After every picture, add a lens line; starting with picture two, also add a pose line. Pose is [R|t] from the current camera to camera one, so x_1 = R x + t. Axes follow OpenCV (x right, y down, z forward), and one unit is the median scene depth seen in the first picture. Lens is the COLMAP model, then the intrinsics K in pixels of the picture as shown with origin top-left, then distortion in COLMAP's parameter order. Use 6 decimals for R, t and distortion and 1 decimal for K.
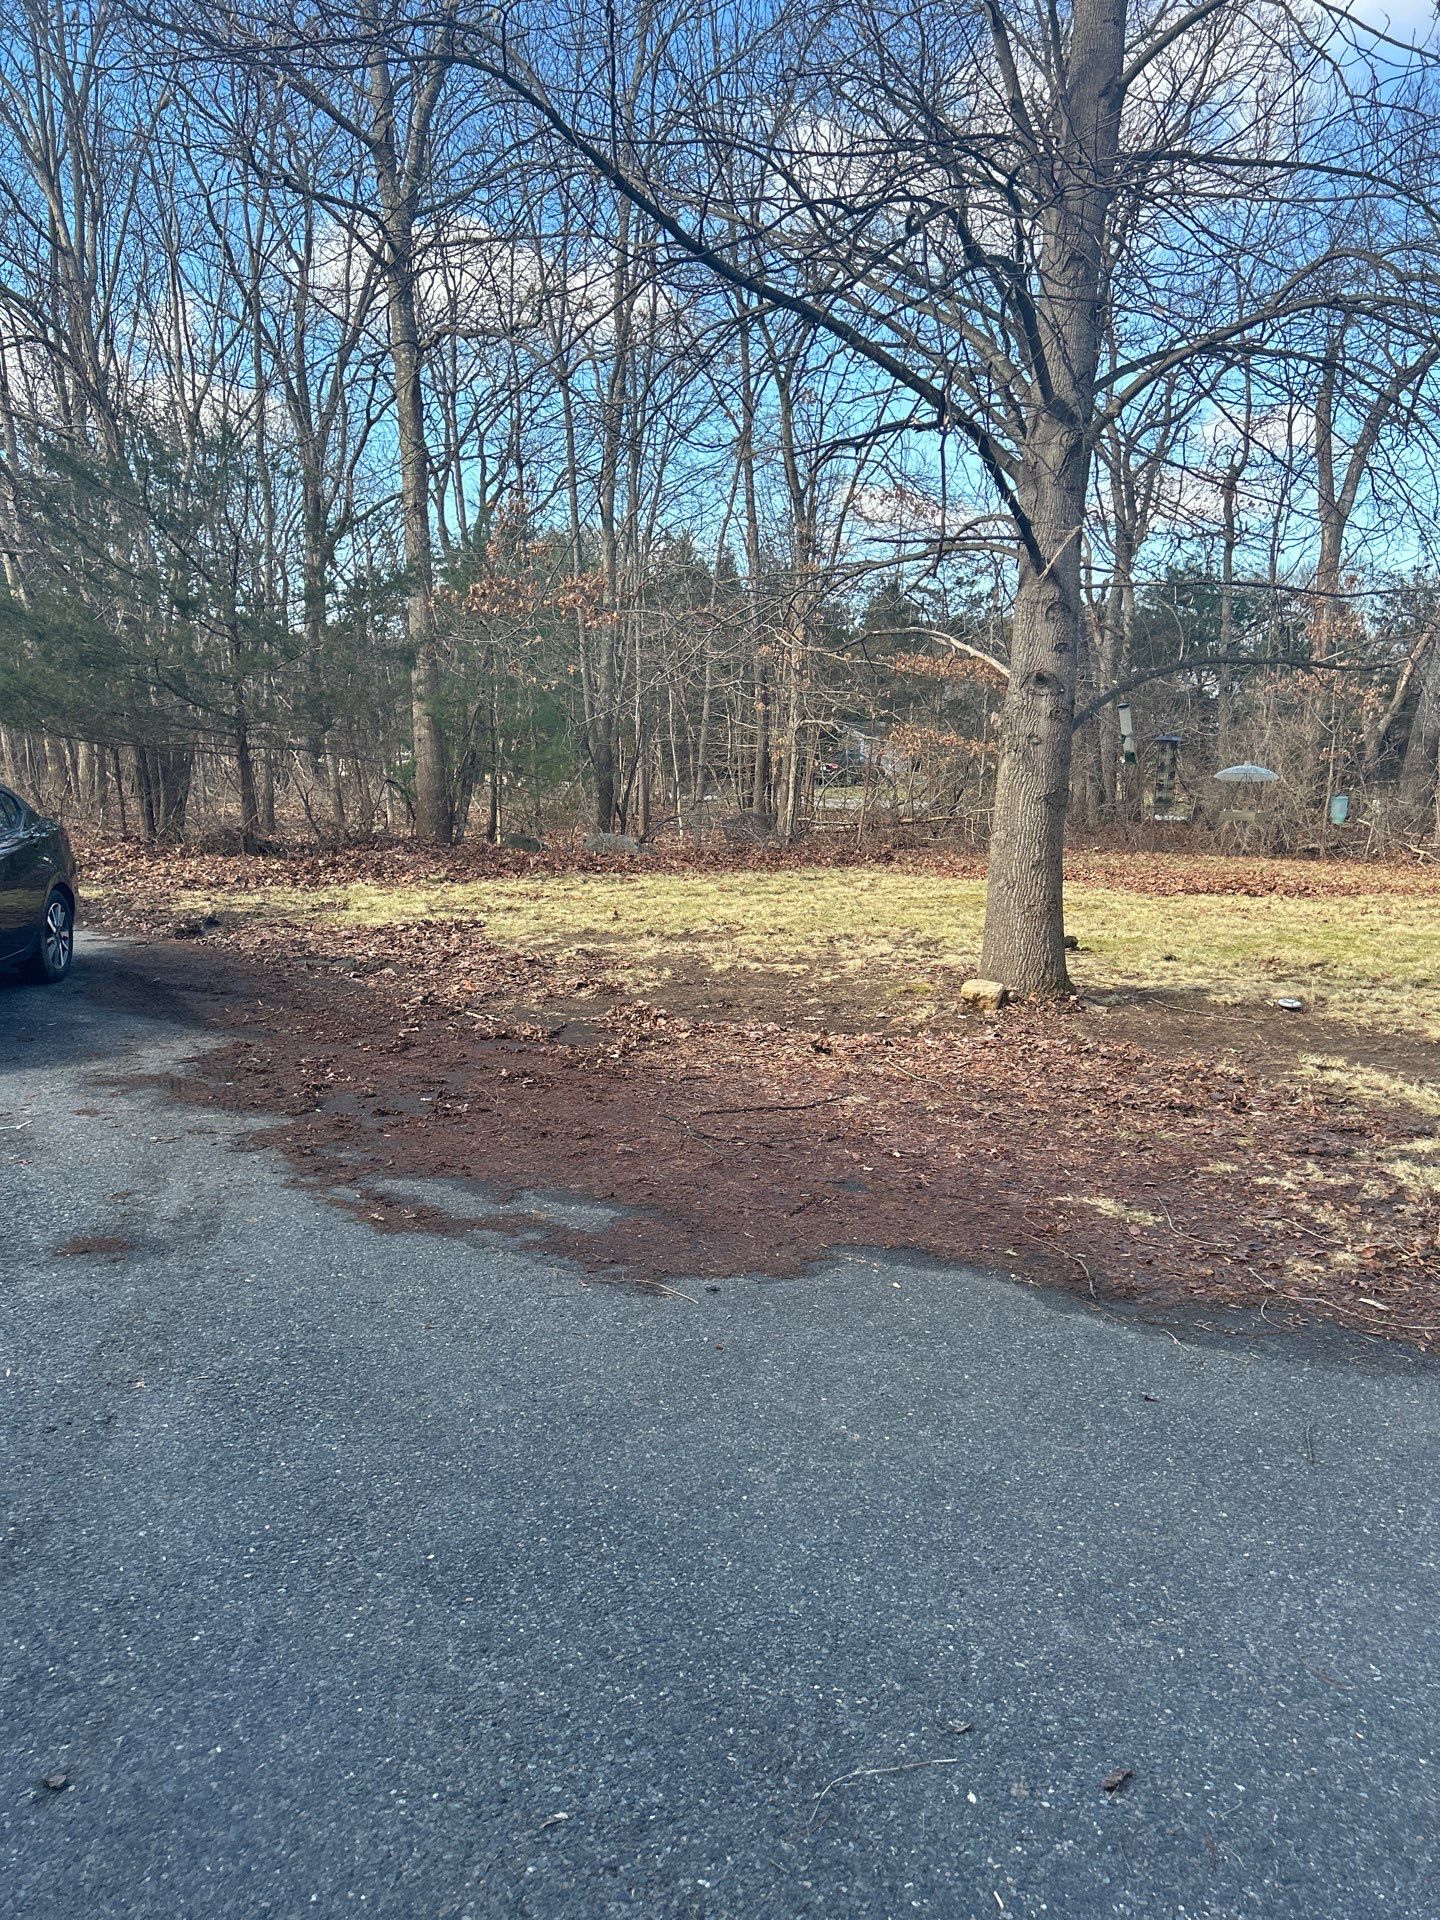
lens RADIAL K [[1439.2, 0, 729.2], [0, 1439.2, 965.4], [0, 0, 1]] dist [0.040219, -0.042457]
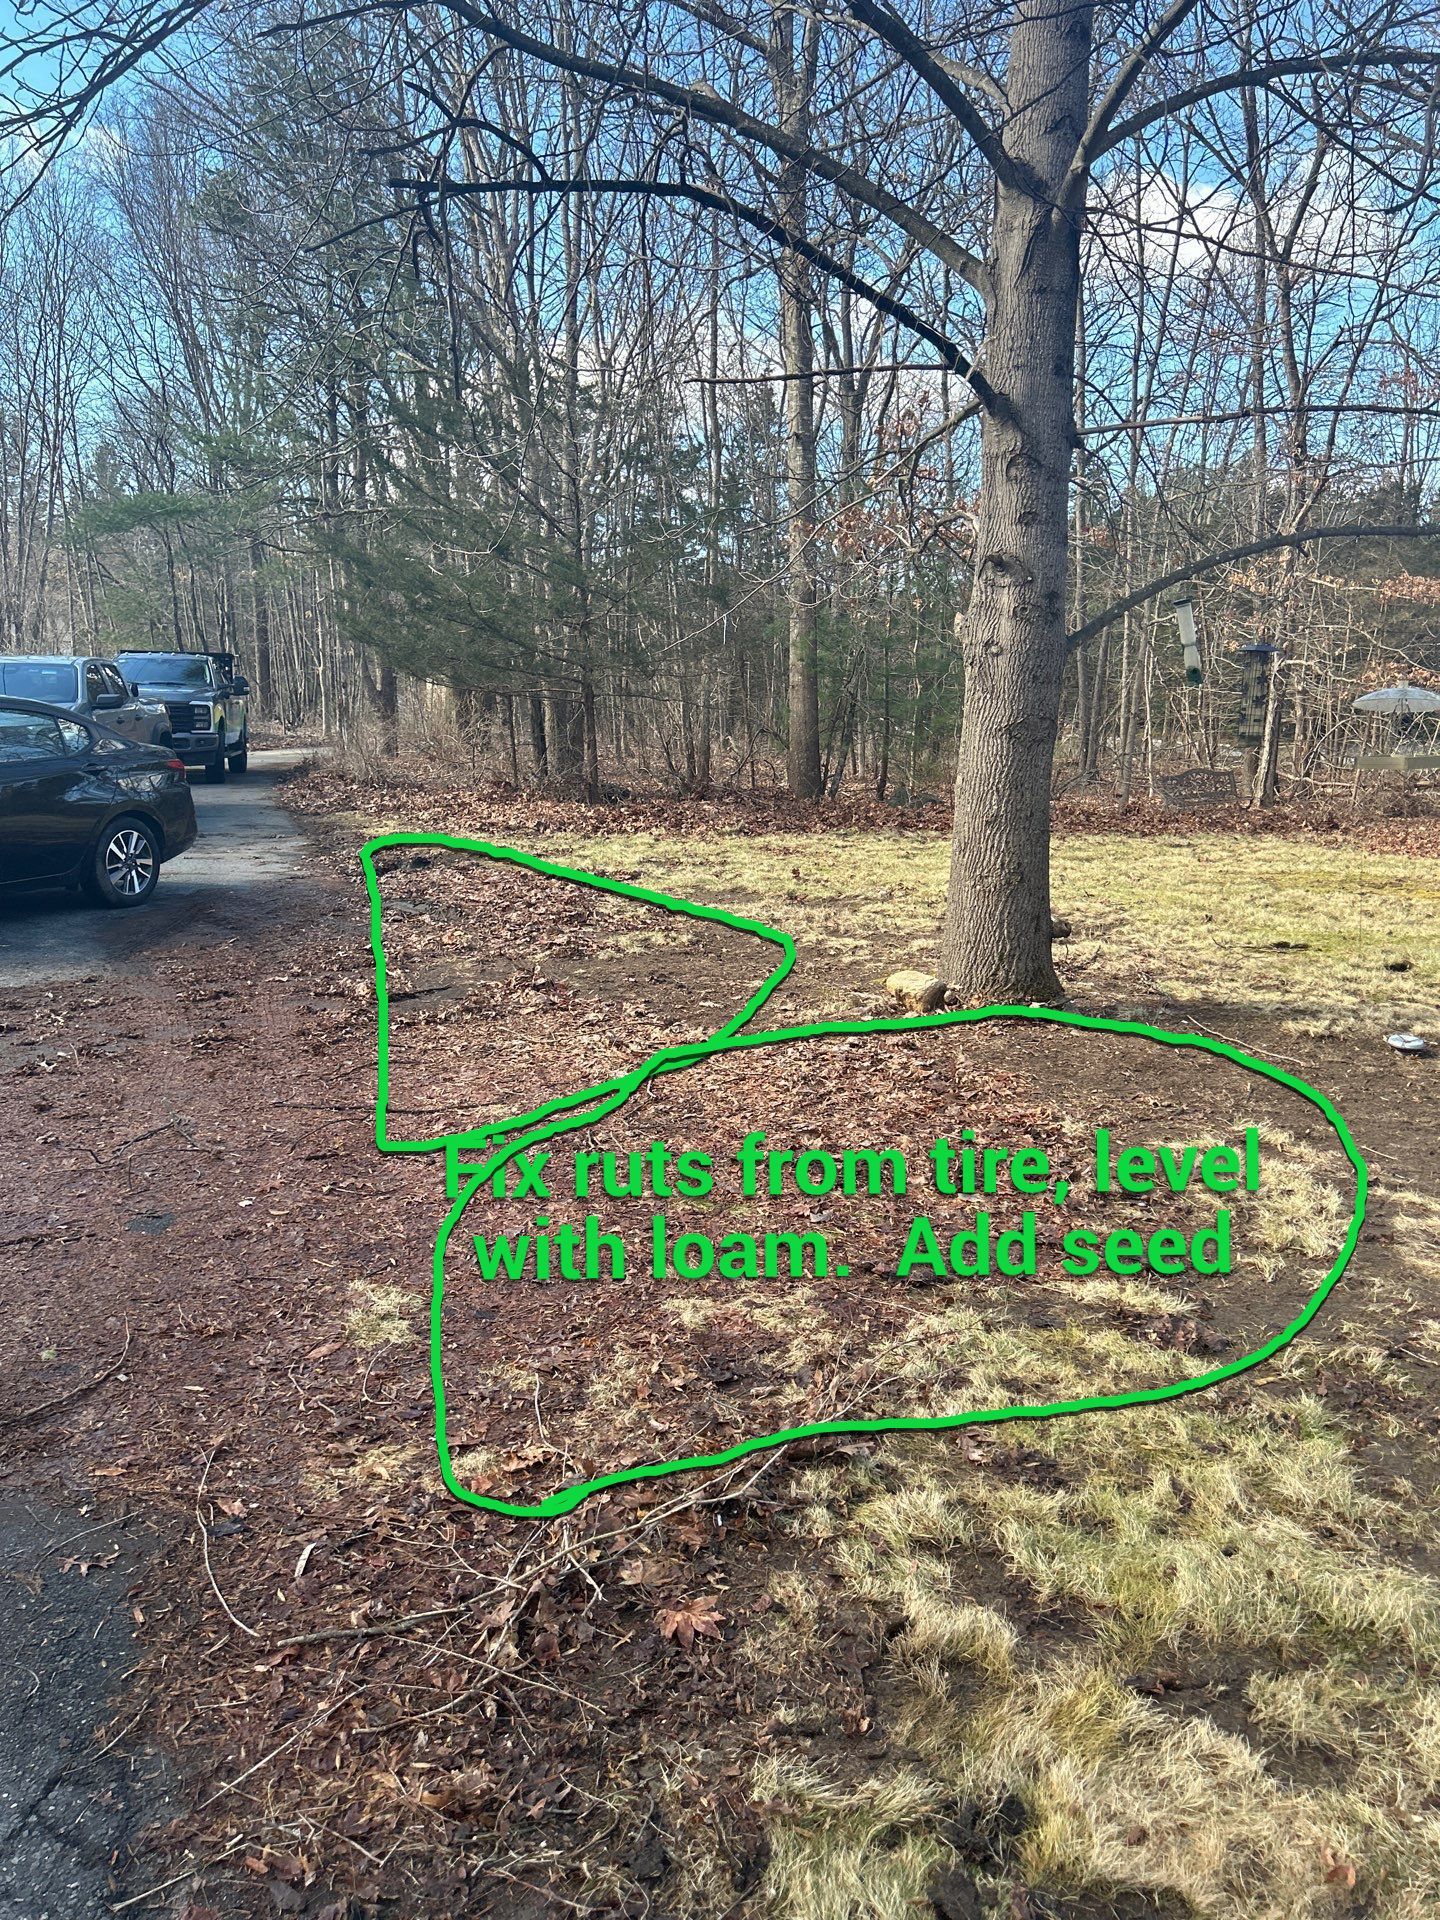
lens RADIAL K [[1439.2, 0, 729.2], [0, 1439.2, 965.4], [0, 0, 1]] dist [0.040219, -0.042457]
pose [[0.924024, 0.066349, -0.376533, 0.366161], [-0.056421, 0.997708, 0.037349, -0.015196], [0.378148, -0.013267, 0.925650, 0.262351]]
